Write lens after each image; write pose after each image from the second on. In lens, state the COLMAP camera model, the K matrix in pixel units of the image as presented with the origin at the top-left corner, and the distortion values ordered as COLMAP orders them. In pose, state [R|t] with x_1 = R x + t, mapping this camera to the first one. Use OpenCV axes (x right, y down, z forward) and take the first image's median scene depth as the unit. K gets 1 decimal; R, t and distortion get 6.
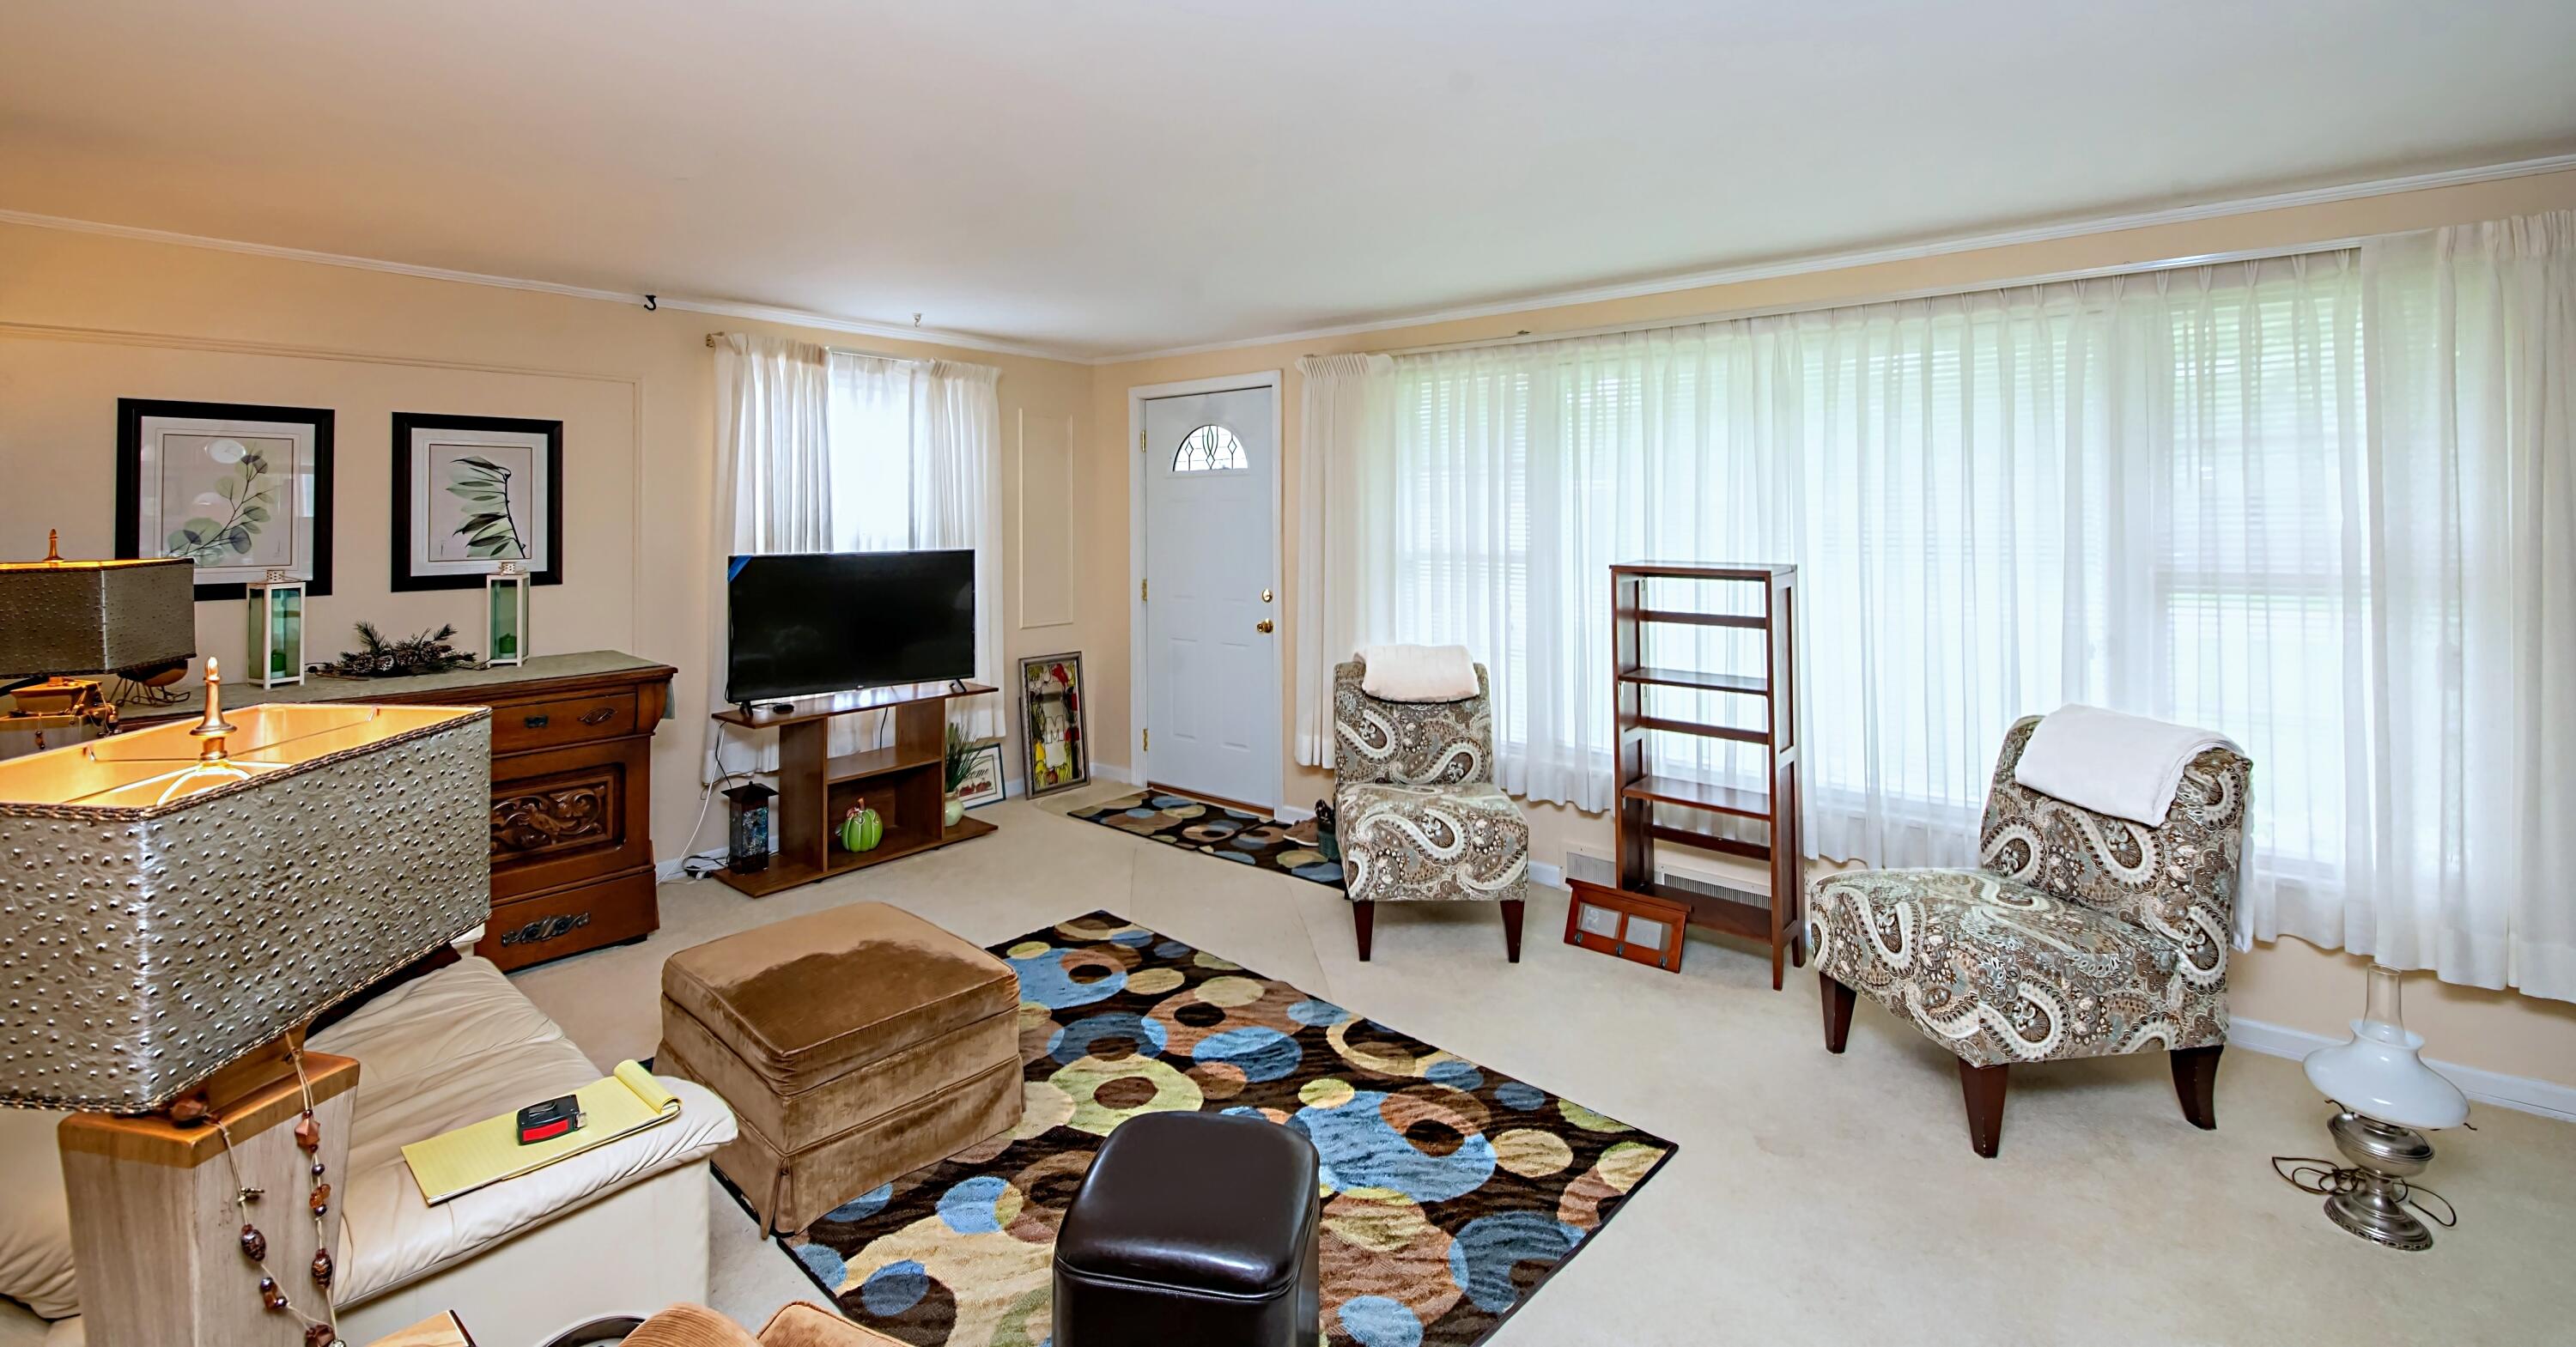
lens RADIAL K [[1158.9, 0, 1417.4], [0, 1158.9, 497.9], [0, 0, 1]] dist [0.007554, -0.016217]
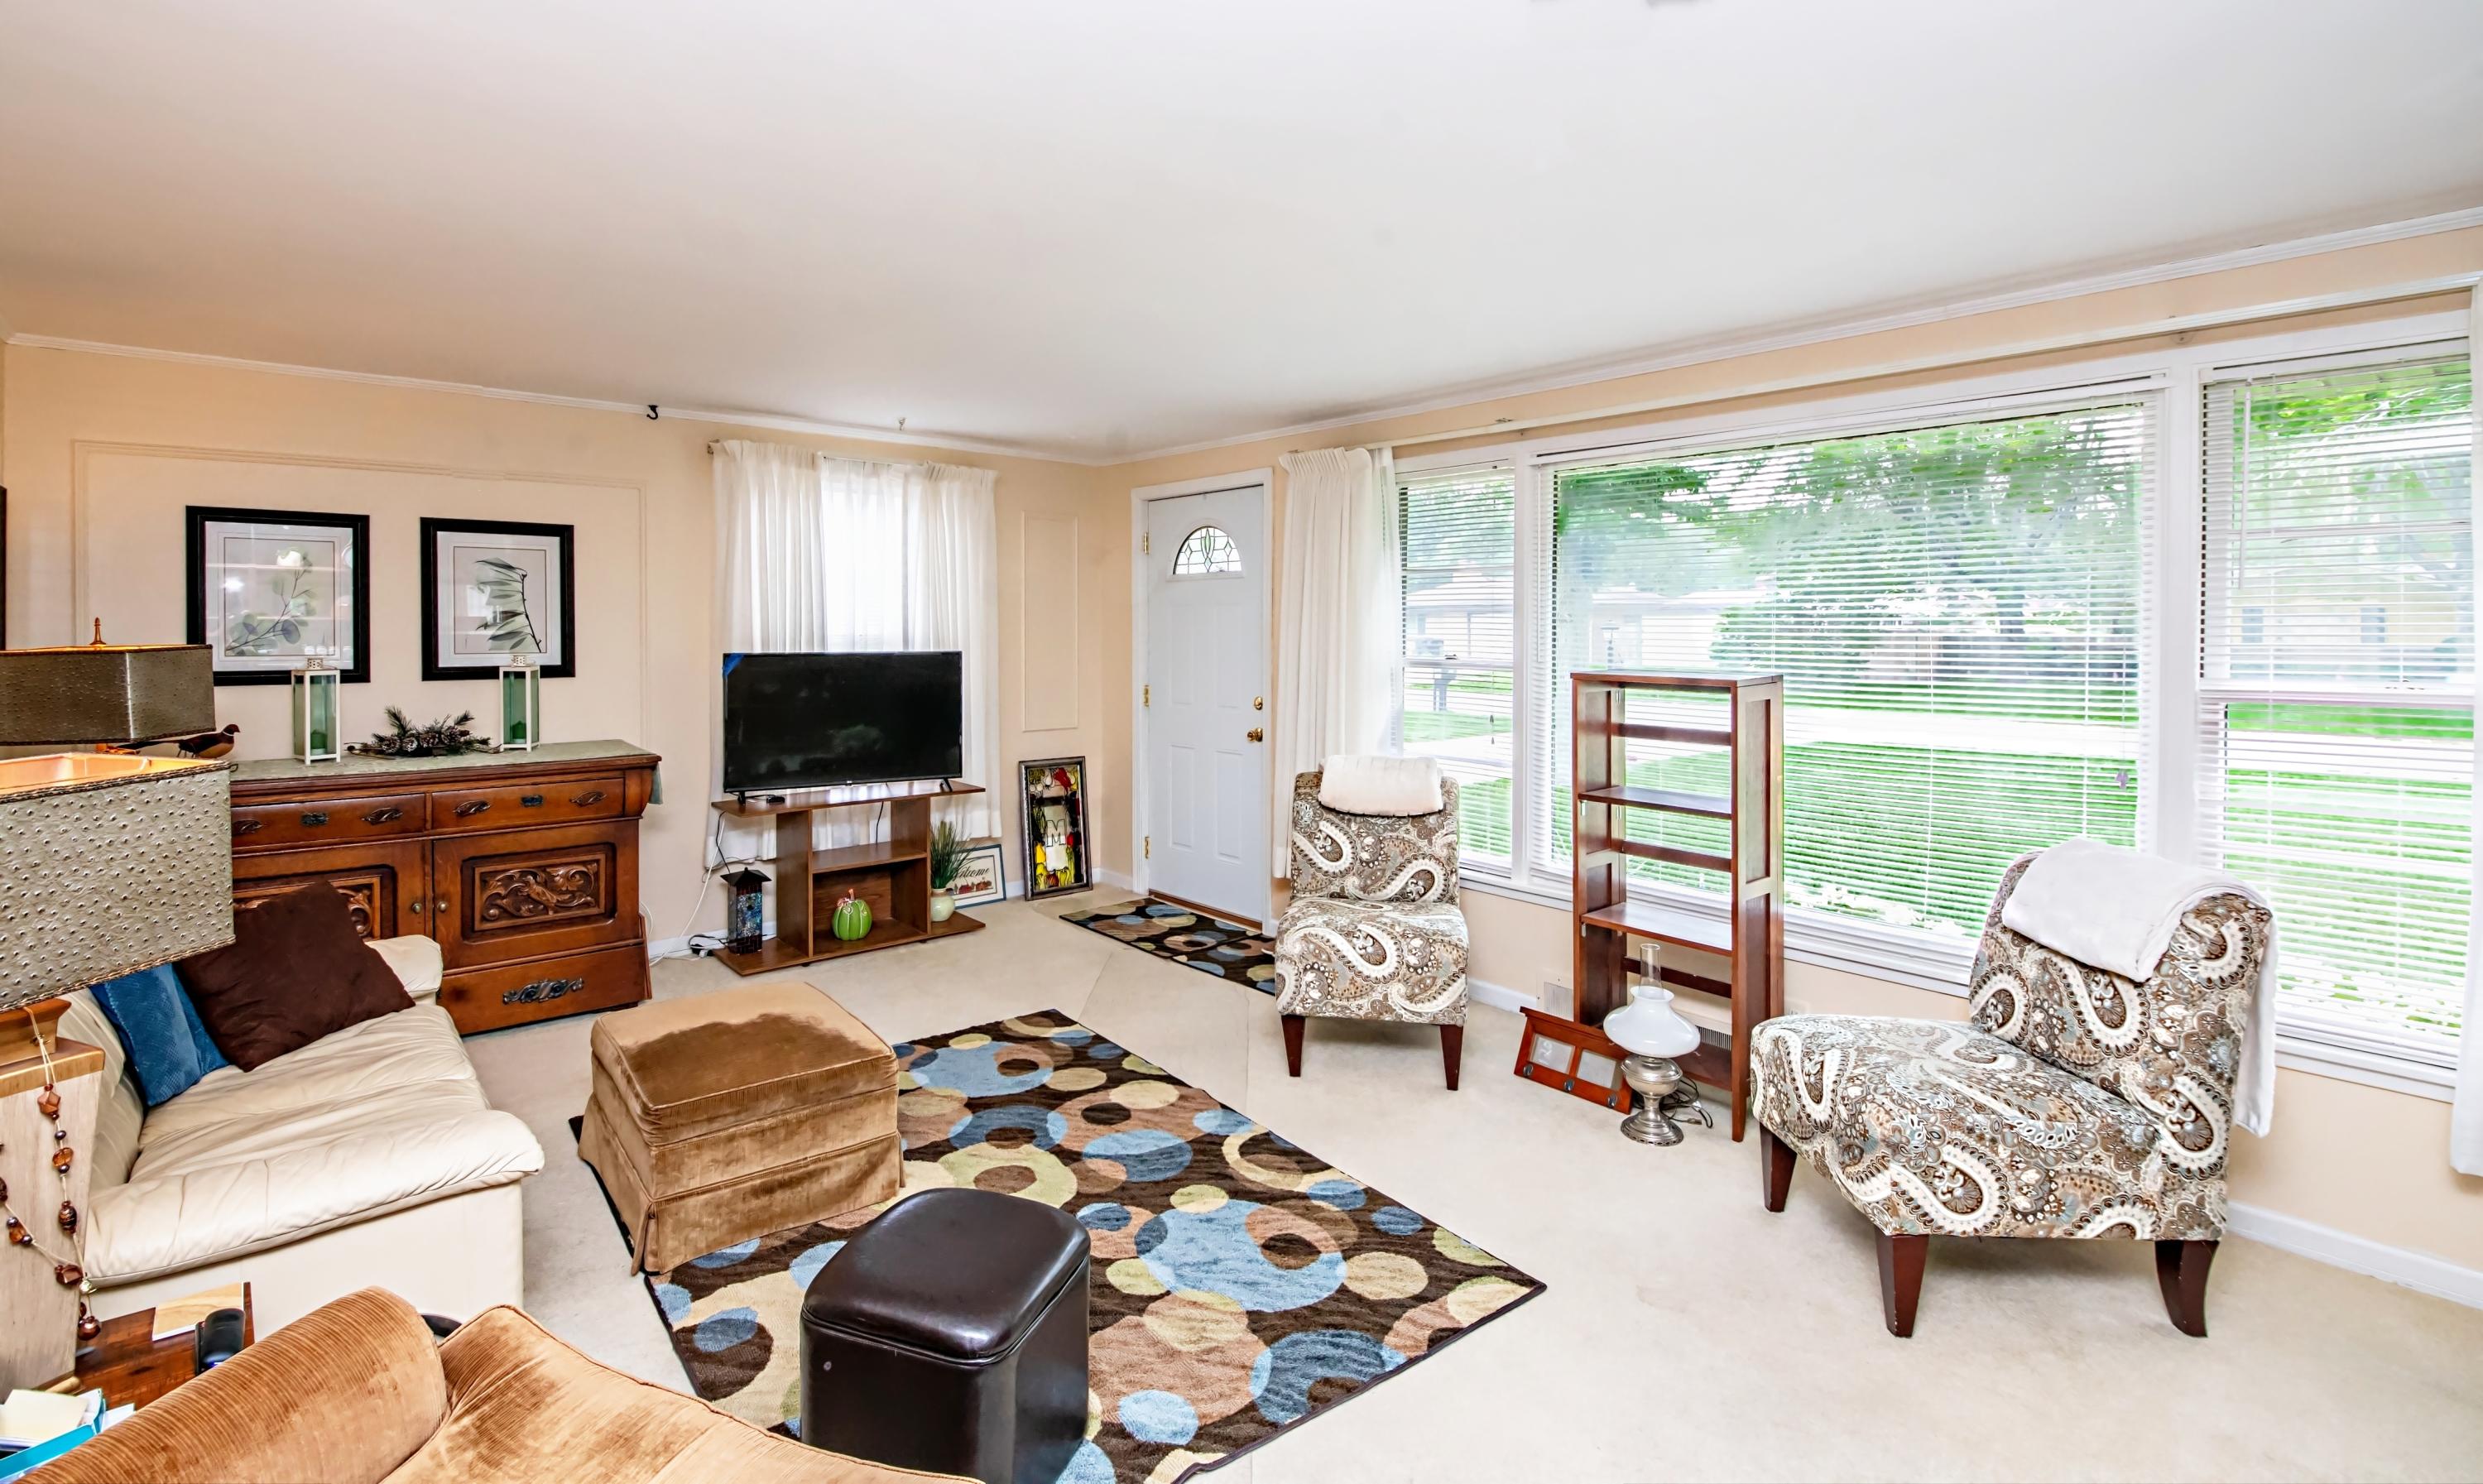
lens RADIAL K [[1241.2, 0, 1357.0], [0, 1241.2, 652.7], [0, 0, 1]] dist [-0.003396, -0.001232]
pose [[0.982964, 0.010252, -0.183511, 0.206181], [-0.004254, 0.999445, 0.033050, 0.011563], [0.183748, -0.031707, 0.982462, 0.002301]]
